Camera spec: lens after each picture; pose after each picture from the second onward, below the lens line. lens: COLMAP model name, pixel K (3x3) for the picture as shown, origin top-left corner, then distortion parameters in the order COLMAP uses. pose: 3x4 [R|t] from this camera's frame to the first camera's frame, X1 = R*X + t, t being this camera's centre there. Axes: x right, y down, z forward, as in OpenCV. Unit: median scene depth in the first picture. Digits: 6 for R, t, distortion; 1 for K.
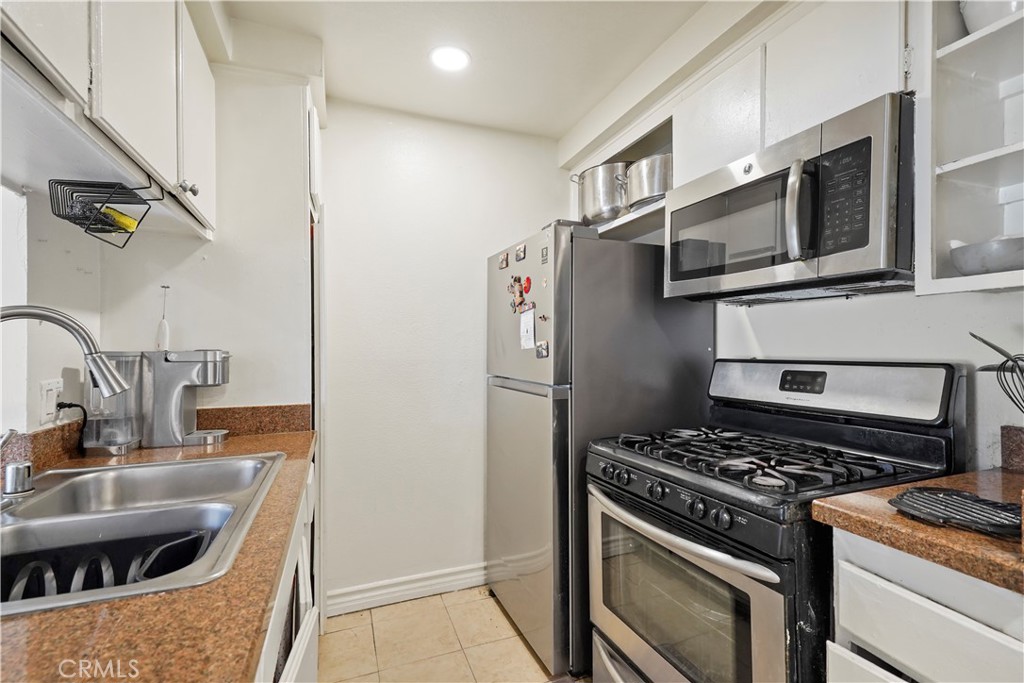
lens RADIAL K [[464.7, 0, 512.0], [0, 464.7, 341.5], [0, 0, 1]] dist [-0.003686, -0.000072]
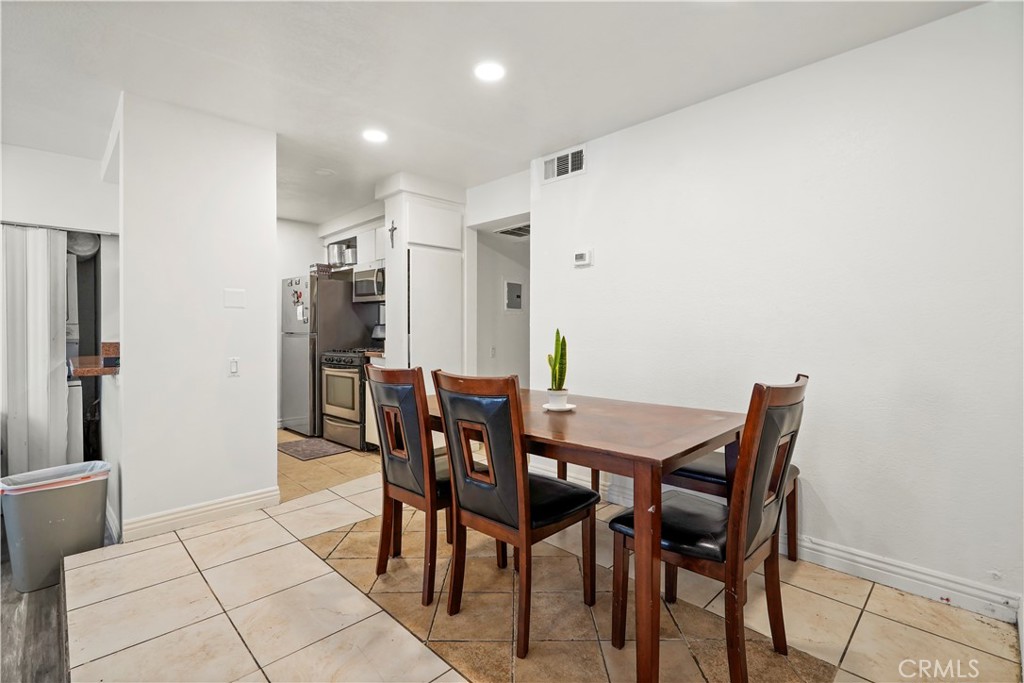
lens RADIAL K [[464.7, 0, 512.0], [0, 464.7, 341.5], [0, 0, 1]] dist [-0.003686, -0.000072]
pose [[0.912720, -0.001277, 0.408584, 0.055921], [-0.010291, 0.999606, 0.026112, 0.057516], [-0.408456, -0.028037, 0.912347, -1.884647]]
